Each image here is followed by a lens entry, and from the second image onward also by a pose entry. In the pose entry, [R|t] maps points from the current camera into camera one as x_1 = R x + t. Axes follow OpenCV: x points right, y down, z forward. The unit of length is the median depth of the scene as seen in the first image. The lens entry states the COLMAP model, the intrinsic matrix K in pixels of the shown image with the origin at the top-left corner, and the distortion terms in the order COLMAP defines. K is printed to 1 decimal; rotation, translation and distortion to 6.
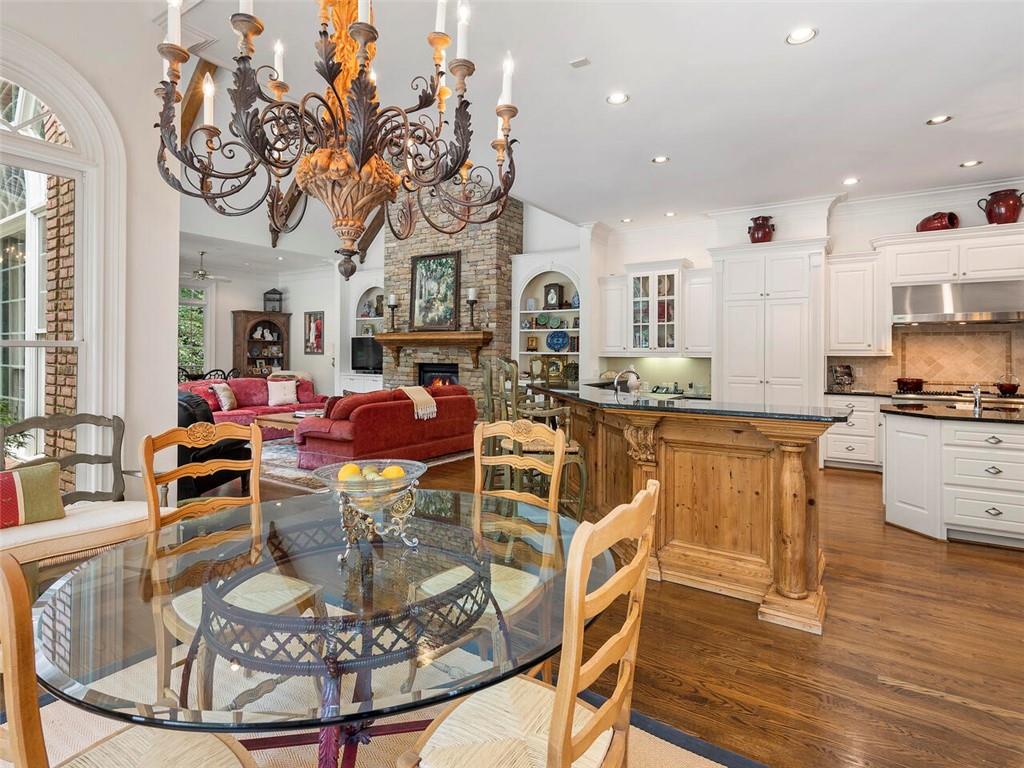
lens RADIAL K [[533.2, 0, 507.5], [0, 533.2, 350.0], [0, 0, 1]] dist [-0.005487, 0.005418]
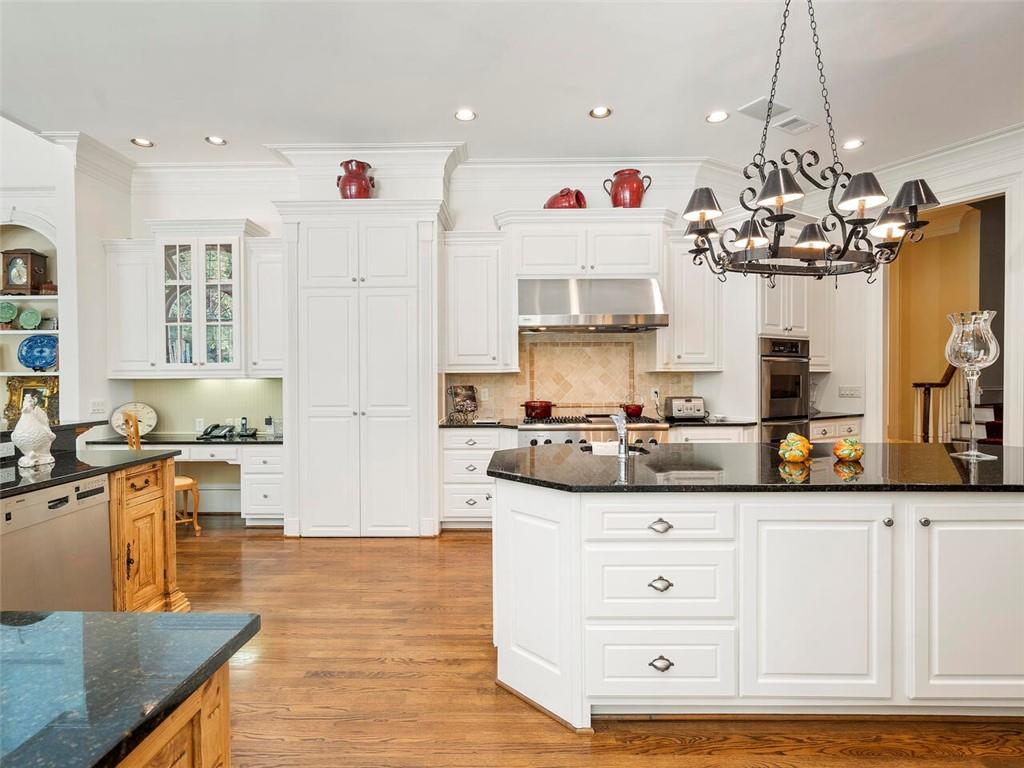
lens RADIAL K [[533.2, 0, 504.7], [0, 533.2, 378.0], [0, 0, 1]] dist [-0.005487, 0.005418]
pose [[0.839202, -0.010841, 0.543712, 0.205531], [0.006807, 0.999932, 0.009432, 0.008465], [-0.543778, -0.004214, 0.839219, 0.263322]]
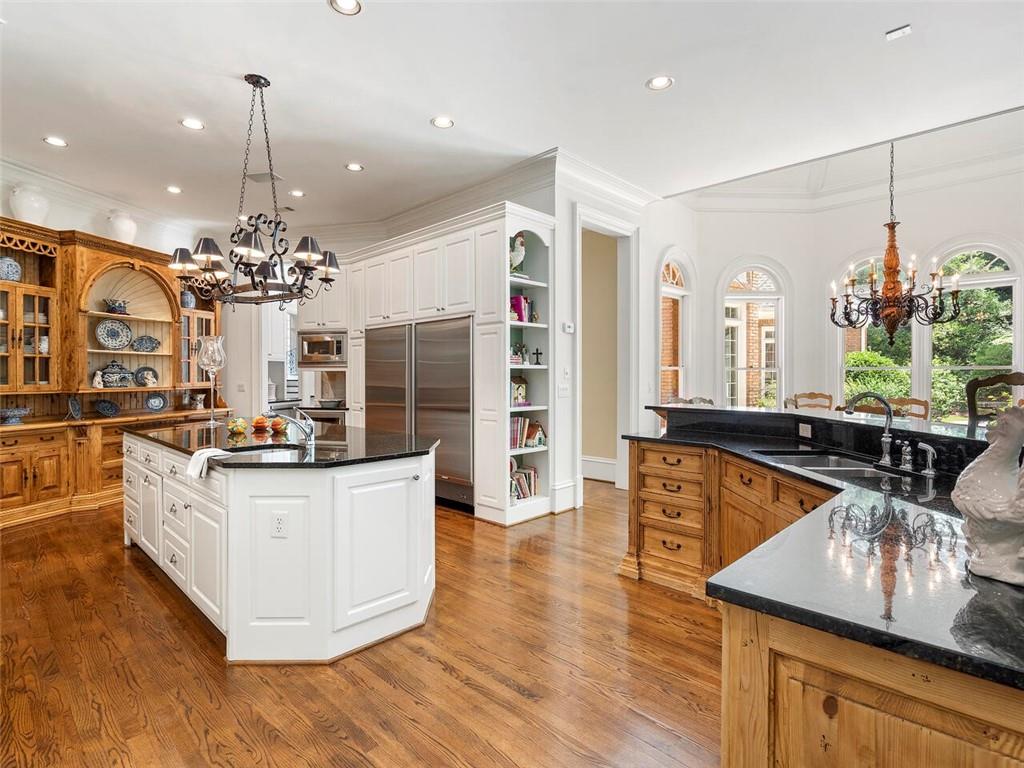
lens RADIAL K [[533.2, 0, 498.1], [0, 533.2, 380.2], [0, 0, 1]] dist [-0.005487, 0.005418]
pose [[-0.984274, -0.008100, 0.176461, 0.242275], [-0.007013, 0.999952, 0.006783, 0.011611], [-0.176508, 0.005439, -0.984284, 0.780503]]
